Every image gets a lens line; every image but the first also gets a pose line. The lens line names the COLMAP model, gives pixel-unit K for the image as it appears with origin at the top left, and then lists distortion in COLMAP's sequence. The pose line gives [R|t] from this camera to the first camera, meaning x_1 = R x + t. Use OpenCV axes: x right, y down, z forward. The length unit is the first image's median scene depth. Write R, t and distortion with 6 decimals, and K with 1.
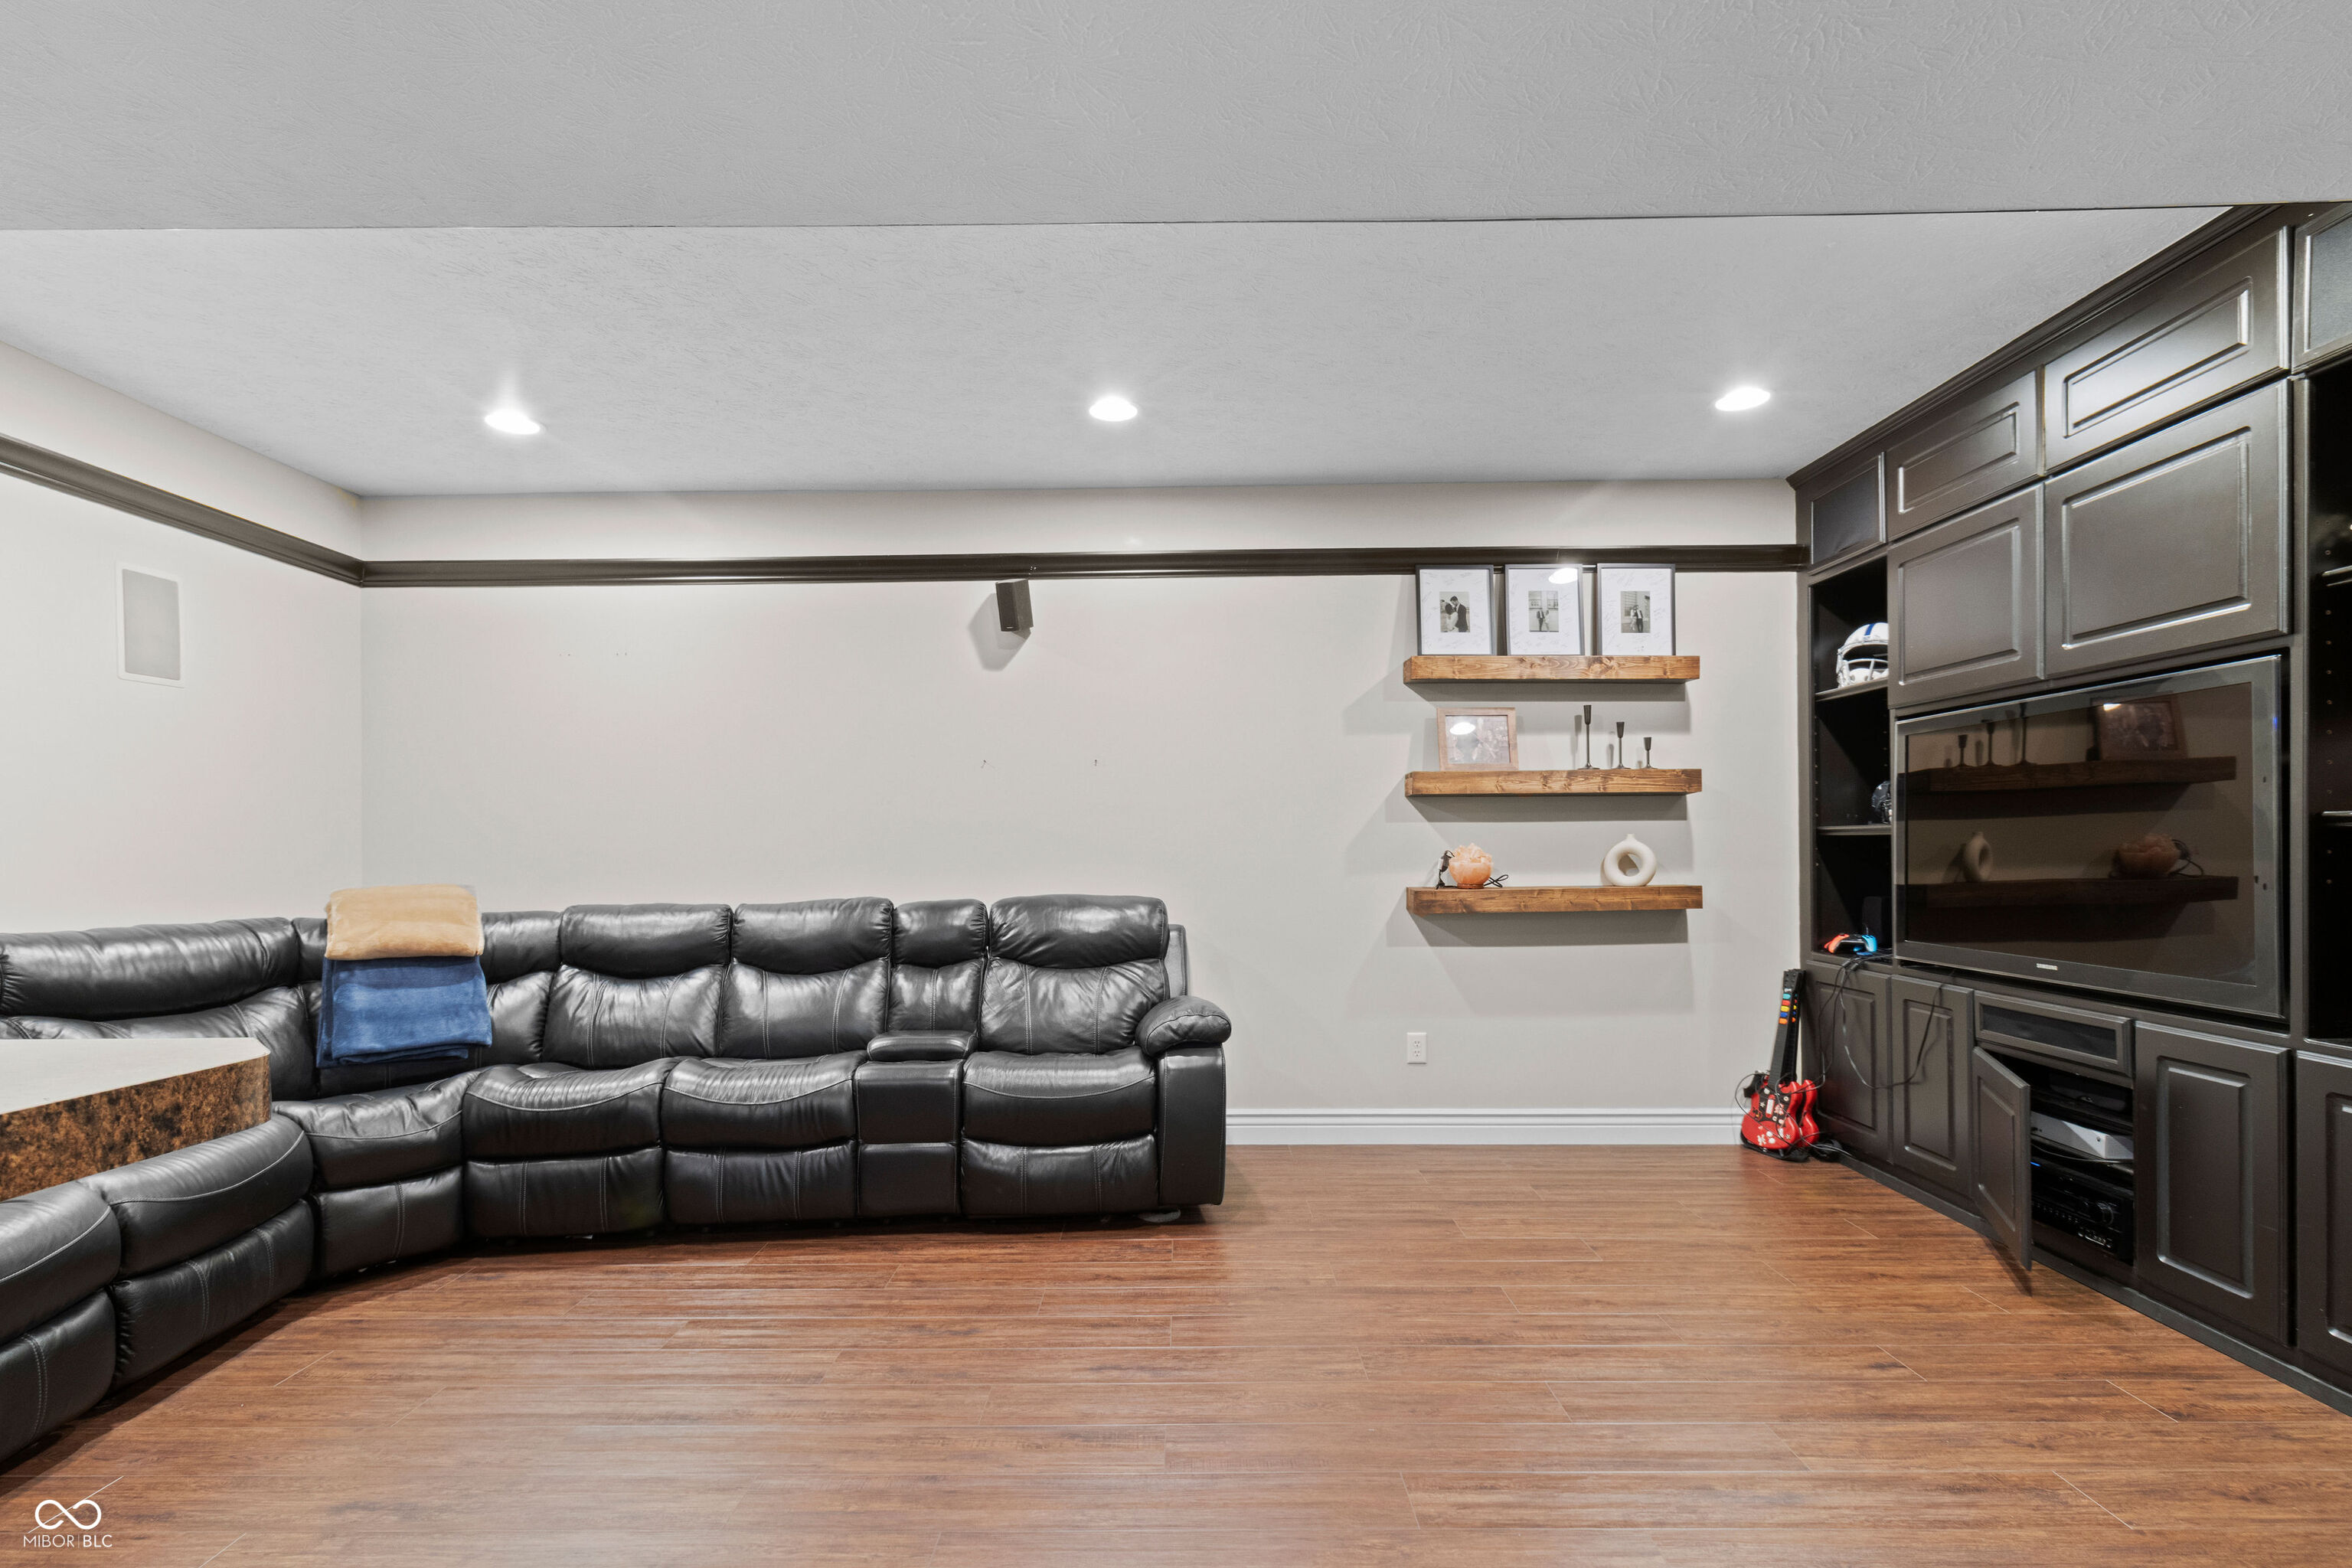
lens RADIAL K [[1117.5, 0, 1164.9], [0, 1117.5, 855.7], [0, 0, 1]] dist [0.001929, -0.002222]
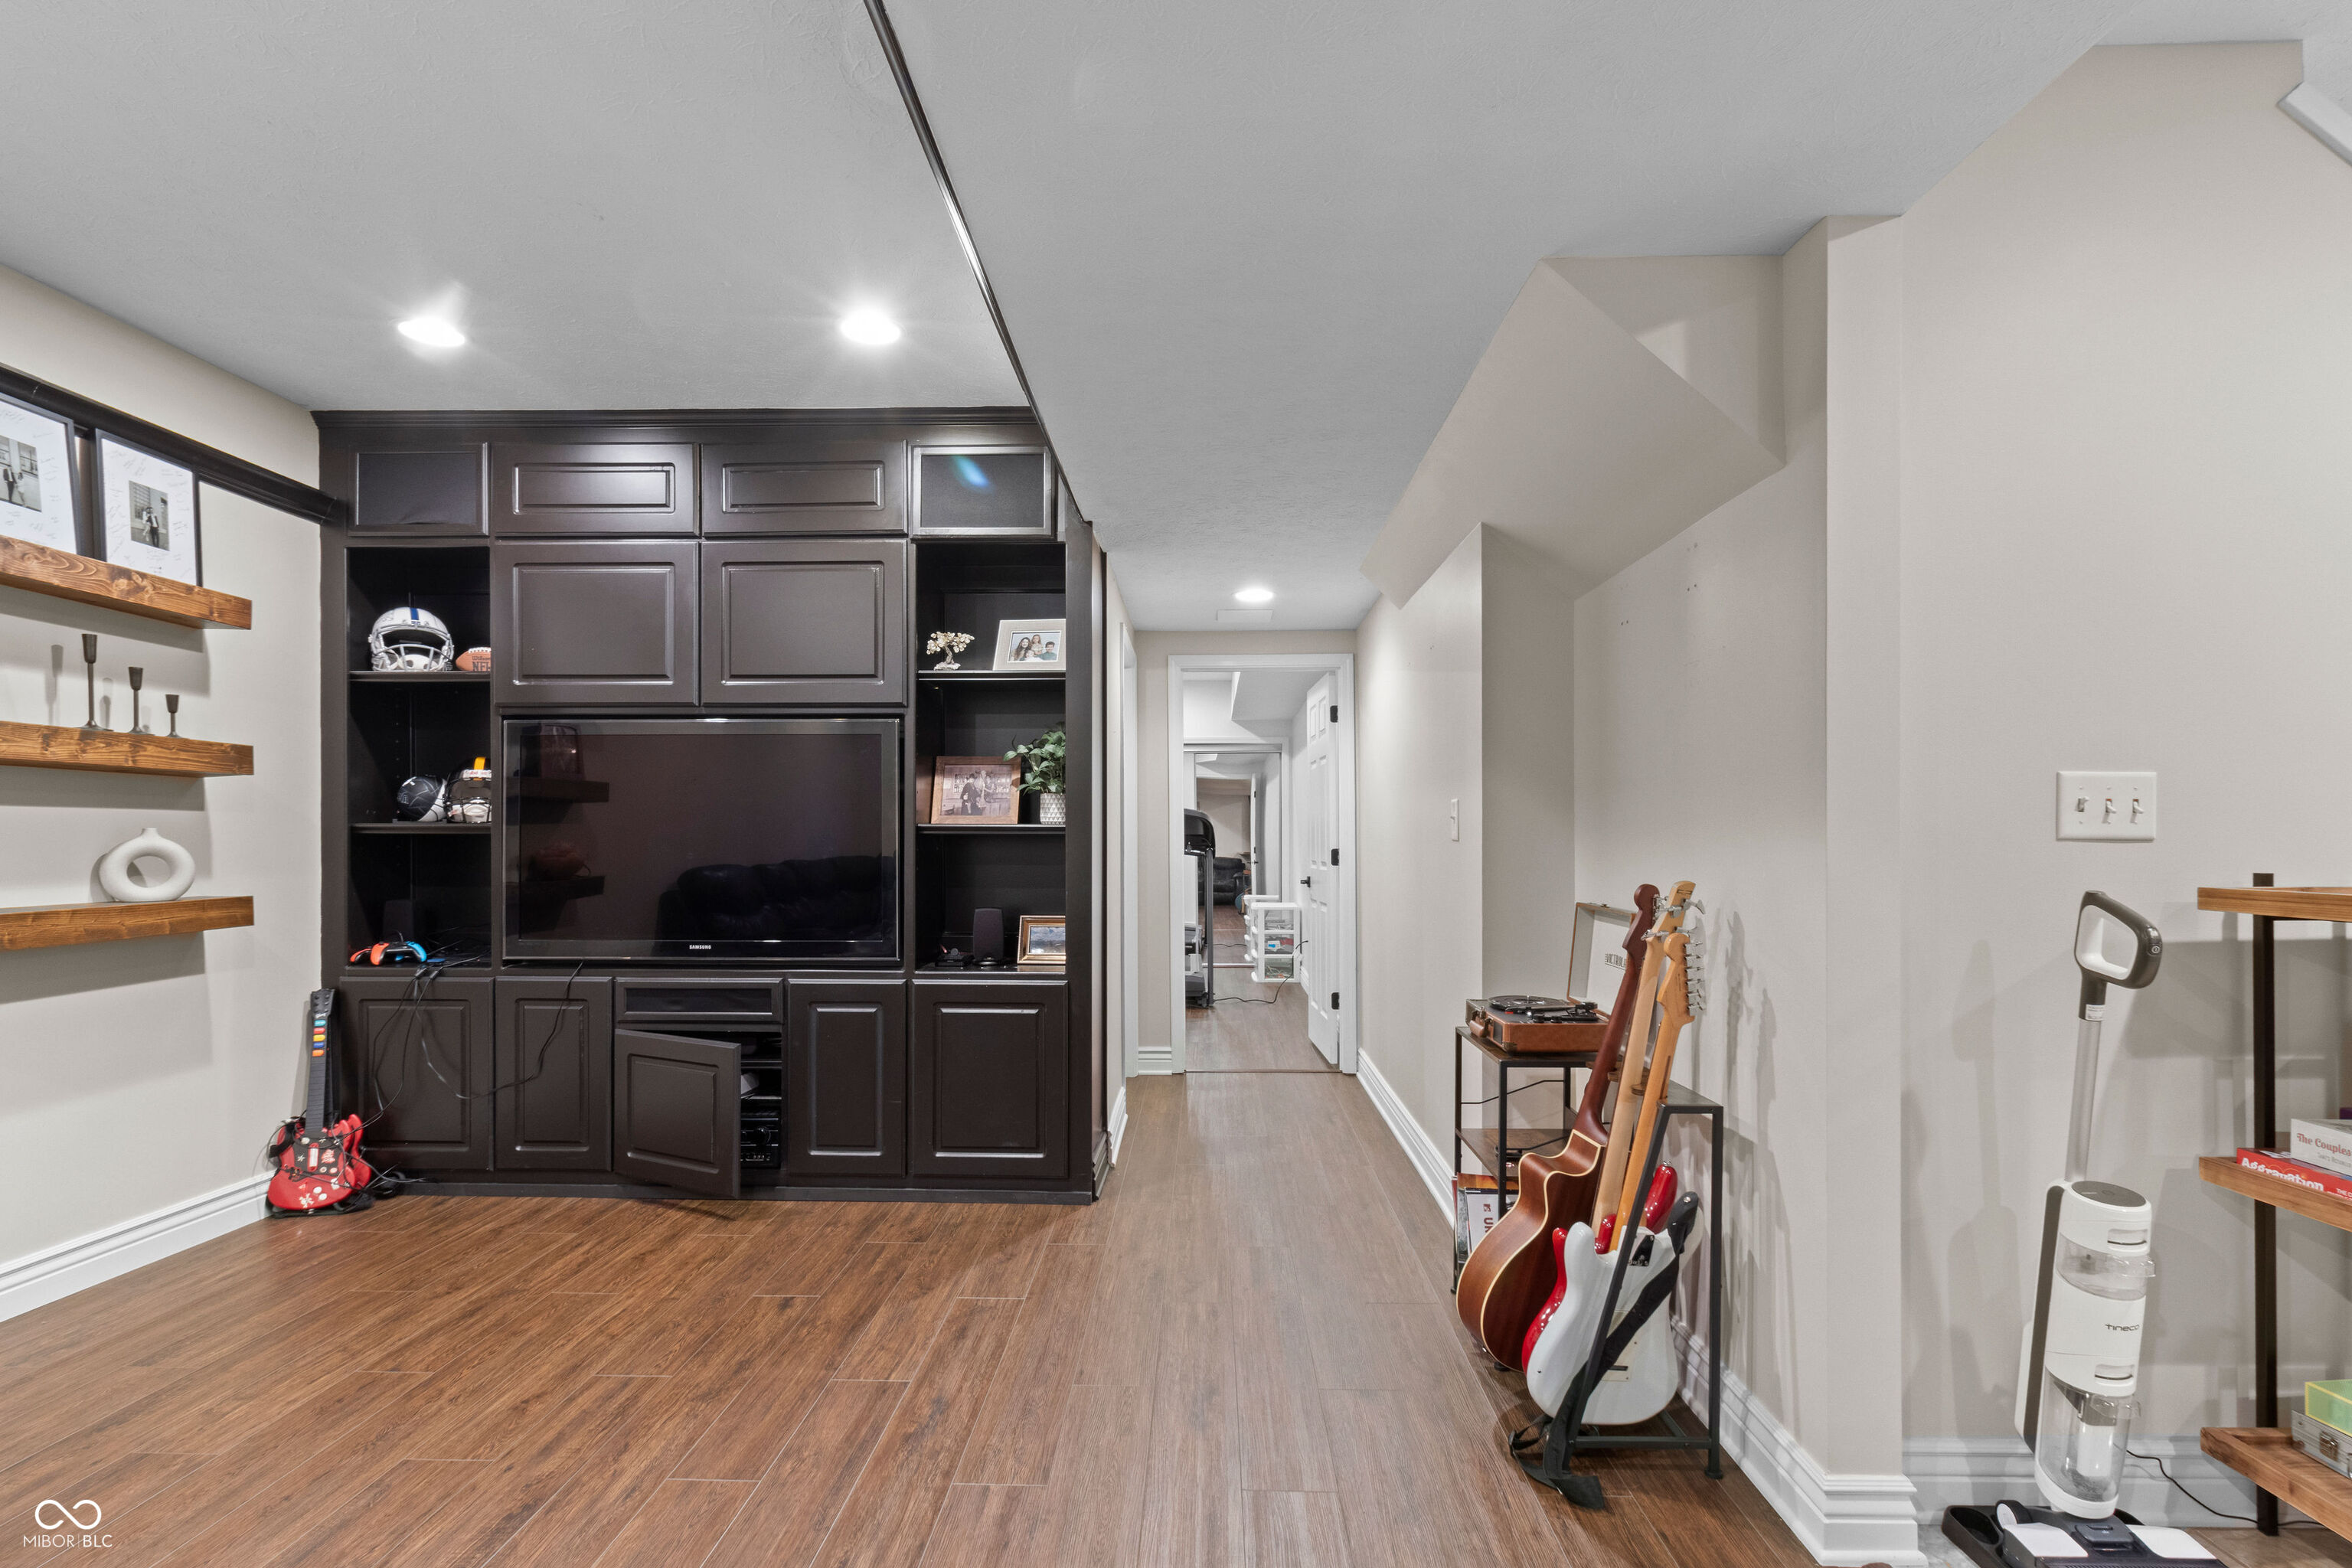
lens RADIAL K [[1117.5, 0, 1177.6], [0, 1117.5, 835.3], [0, 0, 1]] dist [0.001929, -0.002222]
pose [[0.013763, 0.012304, 0.999830, -0.289060], [0.008047, 0.999891, -0.012416, -0.000544], [-0.999873, 0.008216, 0.013663, 0.345655]]
